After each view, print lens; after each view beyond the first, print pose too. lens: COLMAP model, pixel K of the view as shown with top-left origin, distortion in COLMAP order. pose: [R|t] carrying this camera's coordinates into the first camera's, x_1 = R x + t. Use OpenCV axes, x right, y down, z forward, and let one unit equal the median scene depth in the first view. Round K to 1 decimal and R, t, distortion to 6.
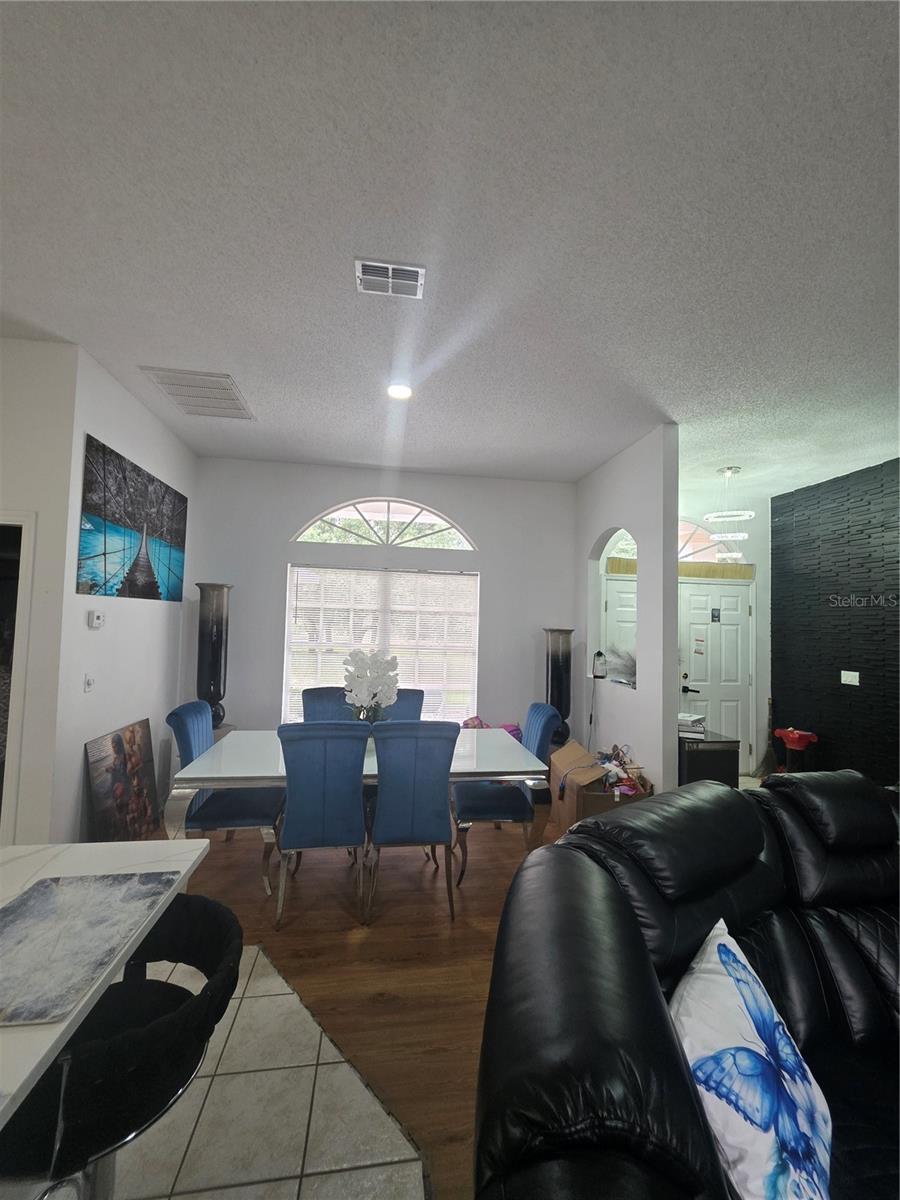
lens RADIAL K [[481.3, 0, 448.0], [0, 481.3, 602.3], [0, 0, 1]] dist [0.000728, -0.000164]
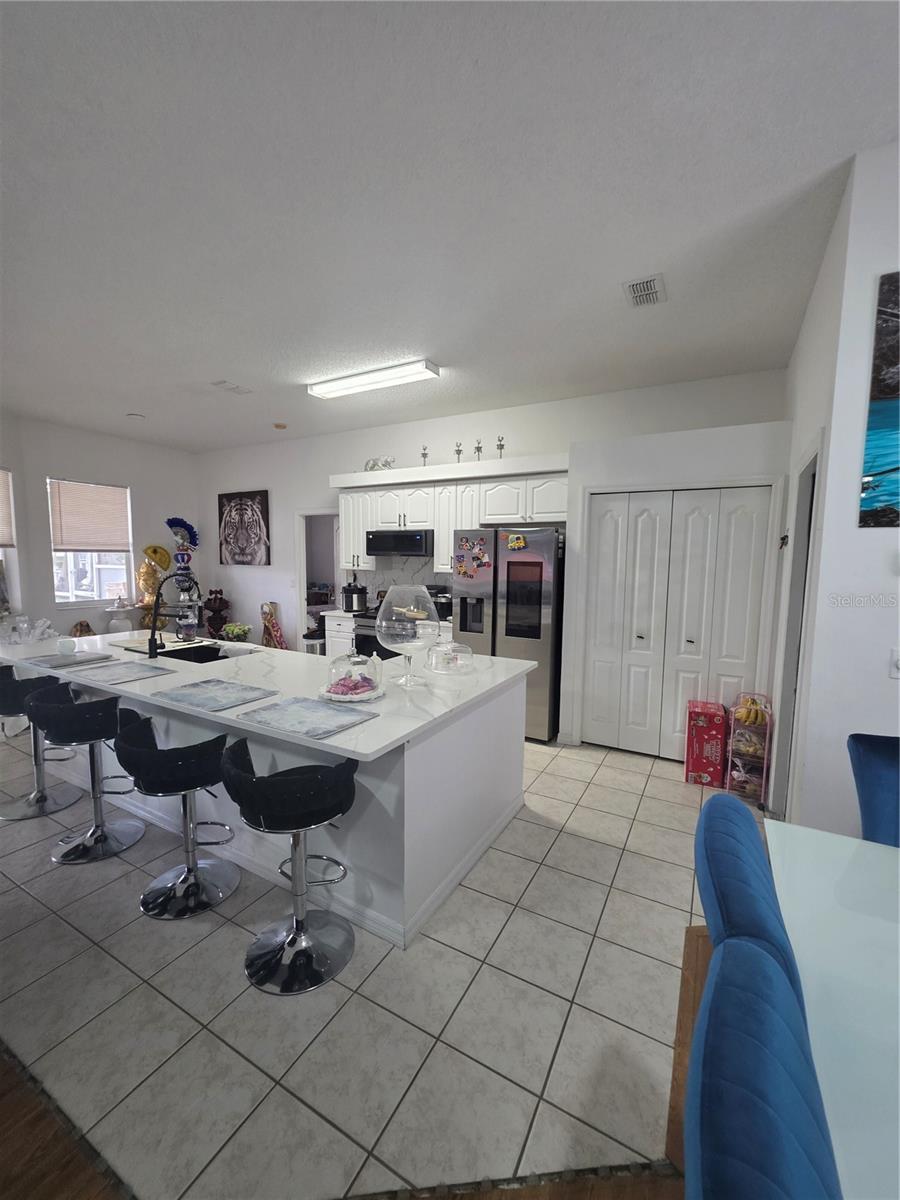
lens RADIAL K [[485.5, 0, 456.1], [0, 485.5, 604.7], [0, 0, 1]] dist [0.001413, 0.000000]
pose [[-0.601000, 0.042611, -0.798112, 0.080651], [0.004044, 0.998727, 0.050276, 0.034475], [0.799239, 0.026989, -0.600408, 0.599090]]
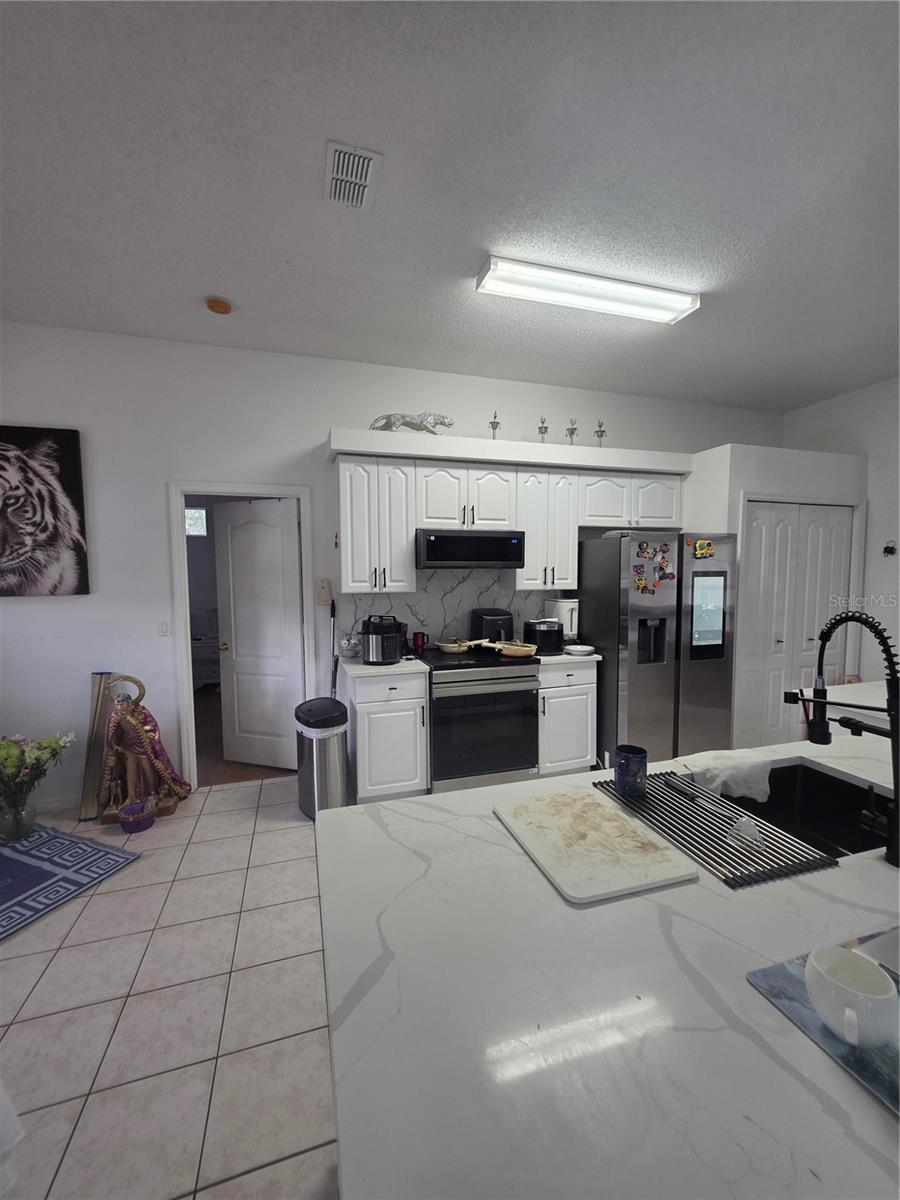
lens RADIAL K [[481.3, 0, 448.0], [0, 481.3, 602.3], [0, 0, 1]] dist [0.000728, -0.000164]
pose [[0.156918, 0.032507, -0.987077, -0.018586], [0.052684, 0.997760, 0.041234, -0.004827], [0.986205, -0.058474, 0.154854, -0.399261]]
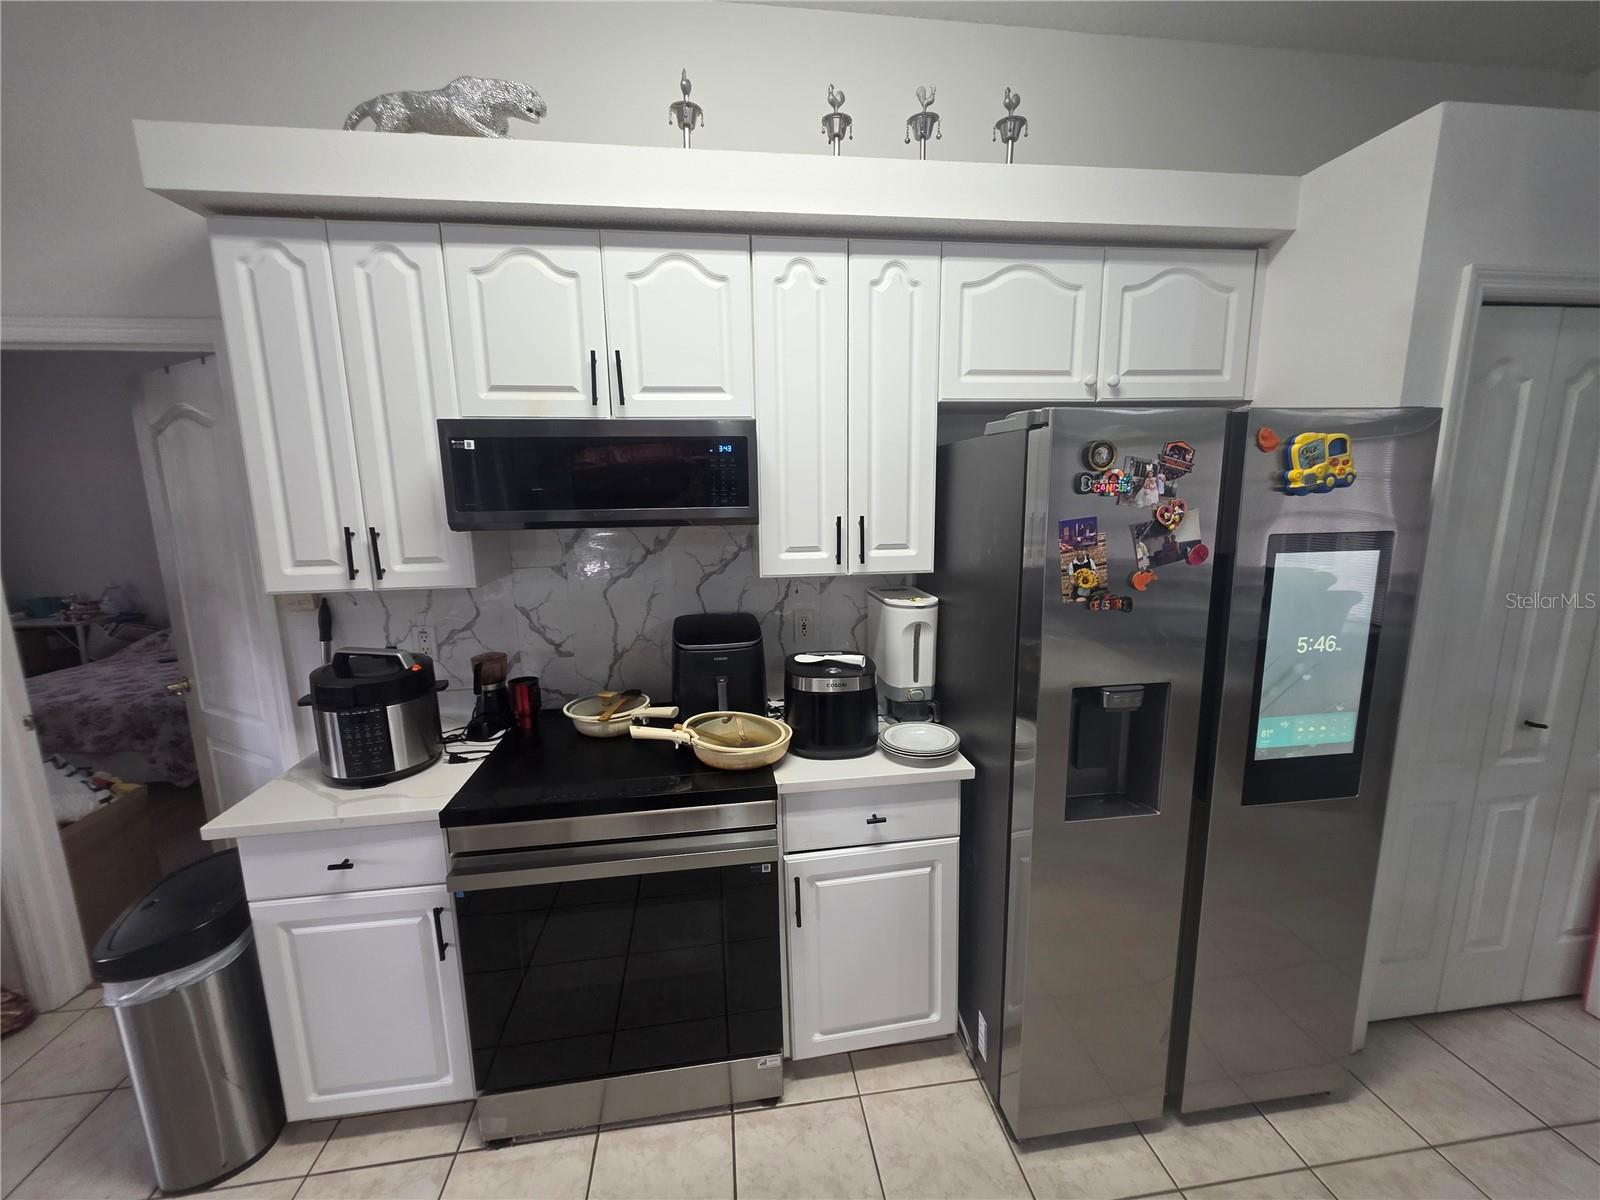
lens RADIAL K [[639.9, 0, 802.2], [0, 639.9, 598.8], [0, 0, 1]] dist [0.000796, 0.000143]
pose [[-0.004871, 0.137802, -0.990448, -0.402916], [0.059109, 0.988767, 0.137277, -0.028351], [0.998240, -0.057875, -0.012961, -0.118183]]
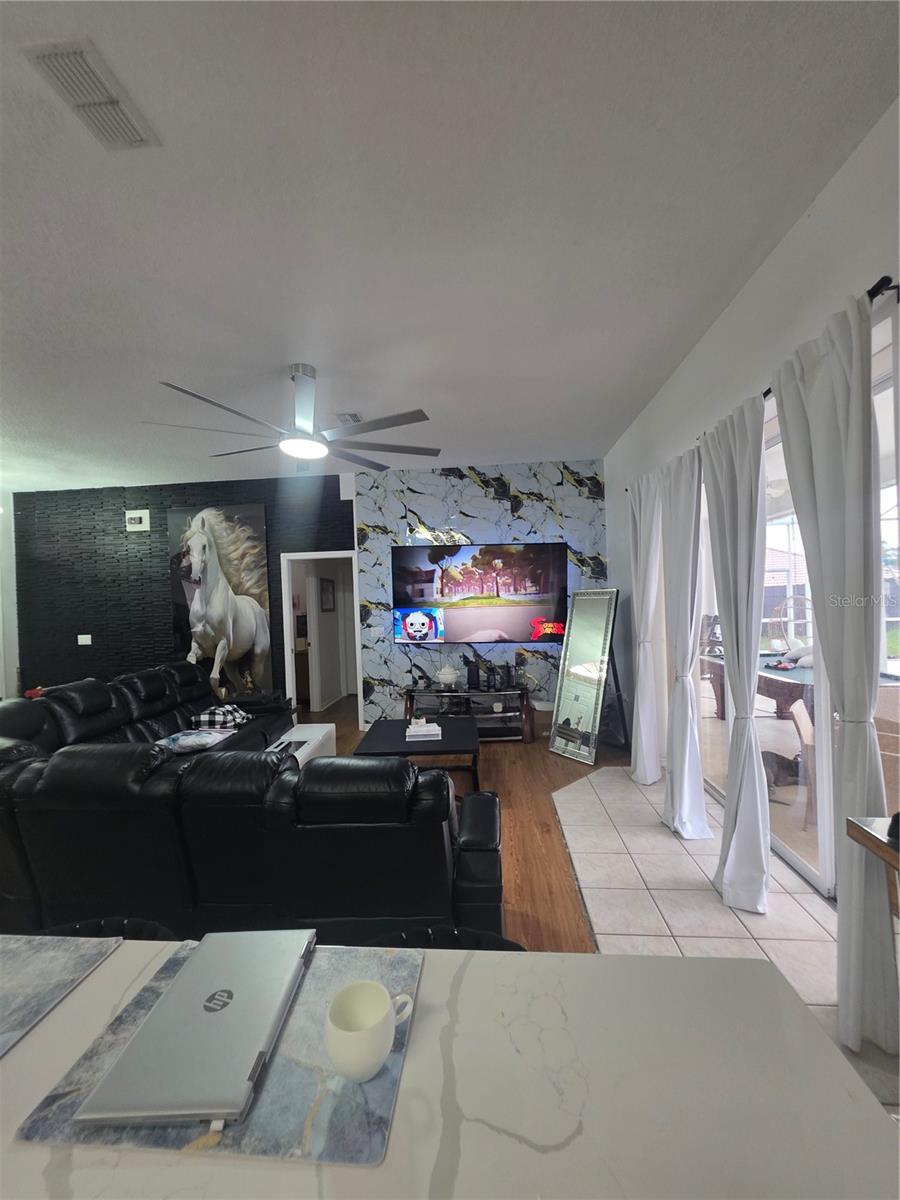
lens RADIAL K [[484.2, 0, 453.2], [0, 484.2, 600.8], [0, 0, 1]] dist [0.002398, -0.000199]
pose [[0.217896, -0.042034, 0.975067, -0.278263], [-0.001215, 0.999060, 0.043340, -0.014811], [-0.975971, -0.010628, 0.217640, -0.323226]]
